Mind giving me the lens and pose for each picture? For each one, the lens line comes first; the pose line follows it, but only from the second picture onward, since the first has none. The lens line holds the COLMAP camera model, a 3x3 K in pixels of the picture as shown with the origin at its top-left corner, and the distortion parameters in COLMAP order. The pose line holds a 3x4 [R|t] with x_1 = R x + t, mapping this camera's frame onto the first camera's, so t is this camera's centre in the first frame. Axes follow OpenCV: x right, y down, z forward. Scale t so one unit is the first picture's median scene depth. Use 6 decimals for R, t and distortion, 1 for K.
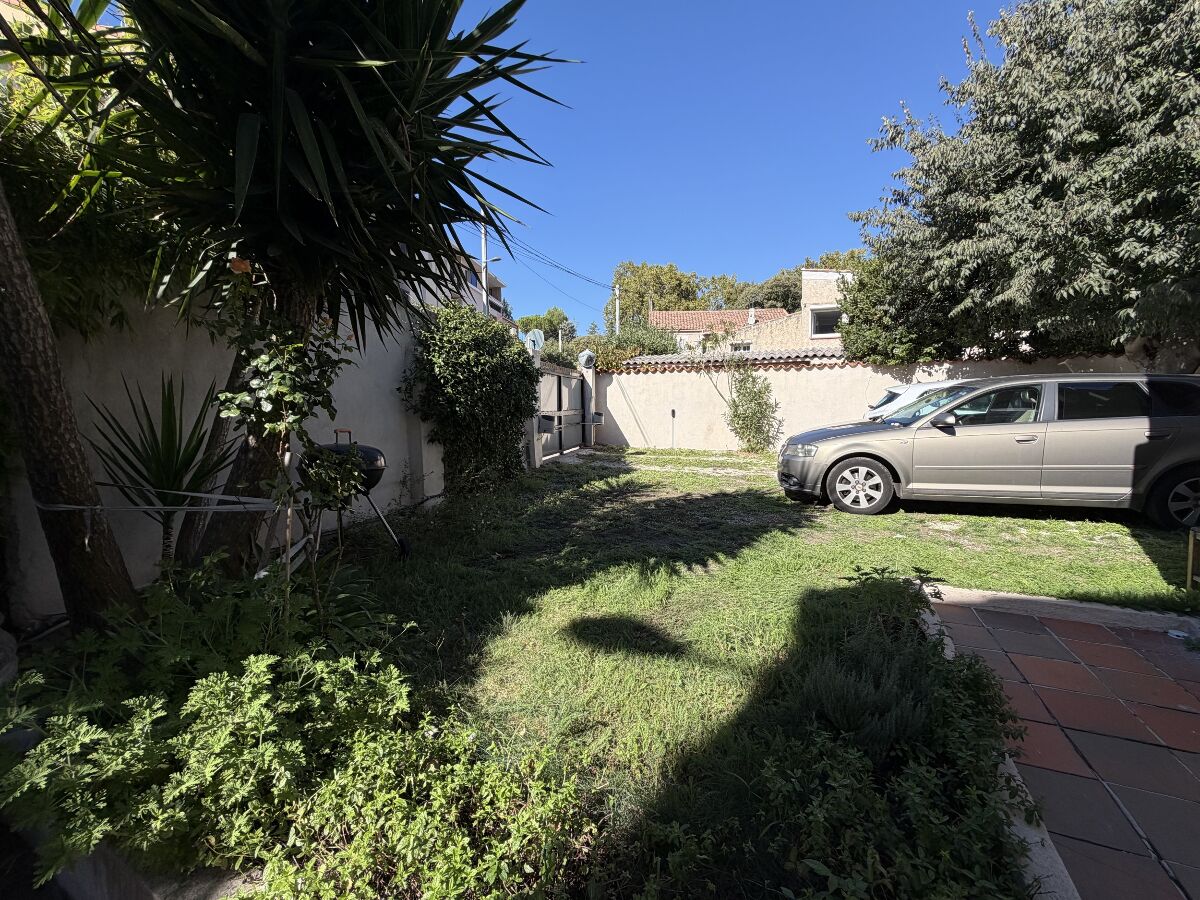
lens RADIAL K [[477.4, 0, 597.5], [0, 477.4, 447.8], [0, 0, 1]] dist [0.002122, -0.000918]
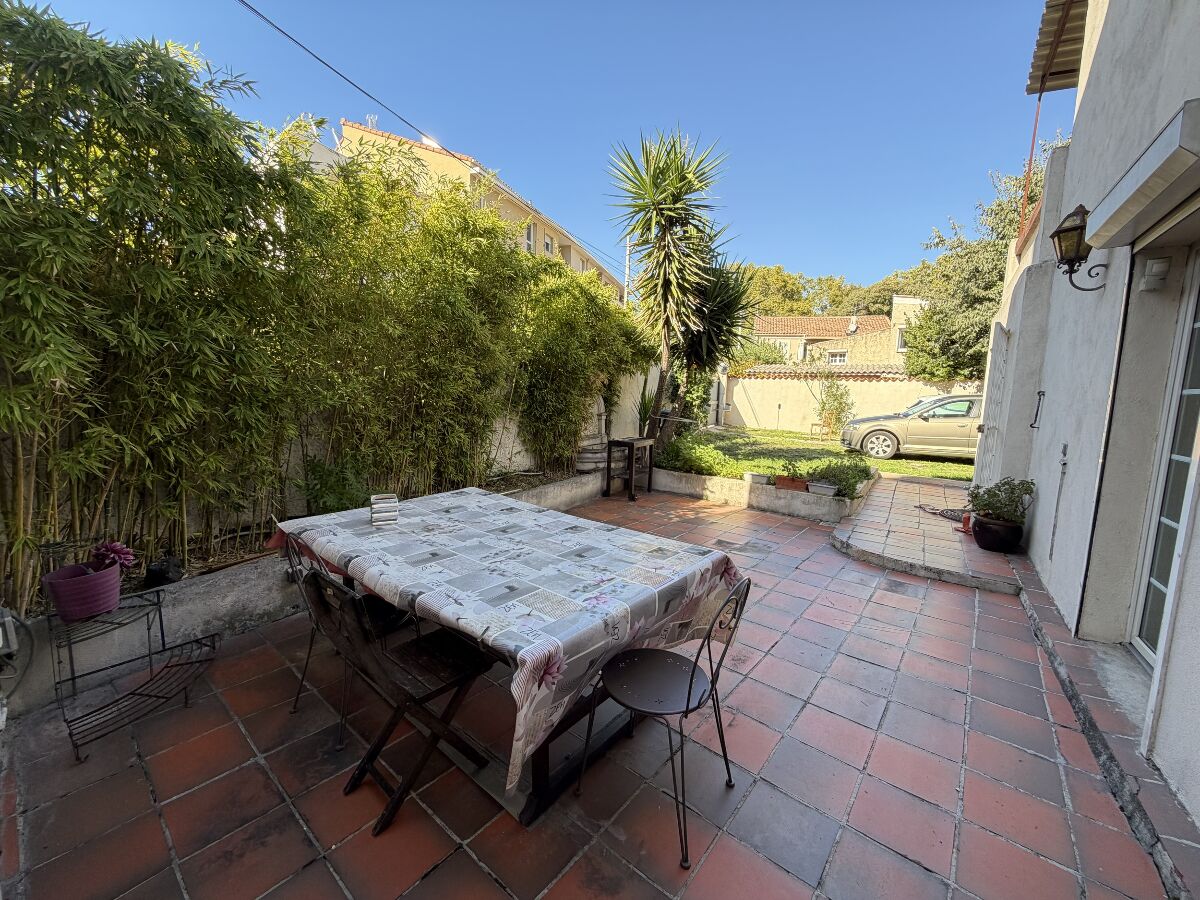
lens RADIAL K [[477.4, 0, 597.5], [0, 477.4, 447.8], [0, 0, 1]] dist [0.002122, -0.000918]
pose [[0.982272, 0.063875, -0.176243, -0.137453], [-0.060083, 0.997834, 0.026773, 0.054542], [0.177572, -0.015709, 0.983982, -0.613326]]
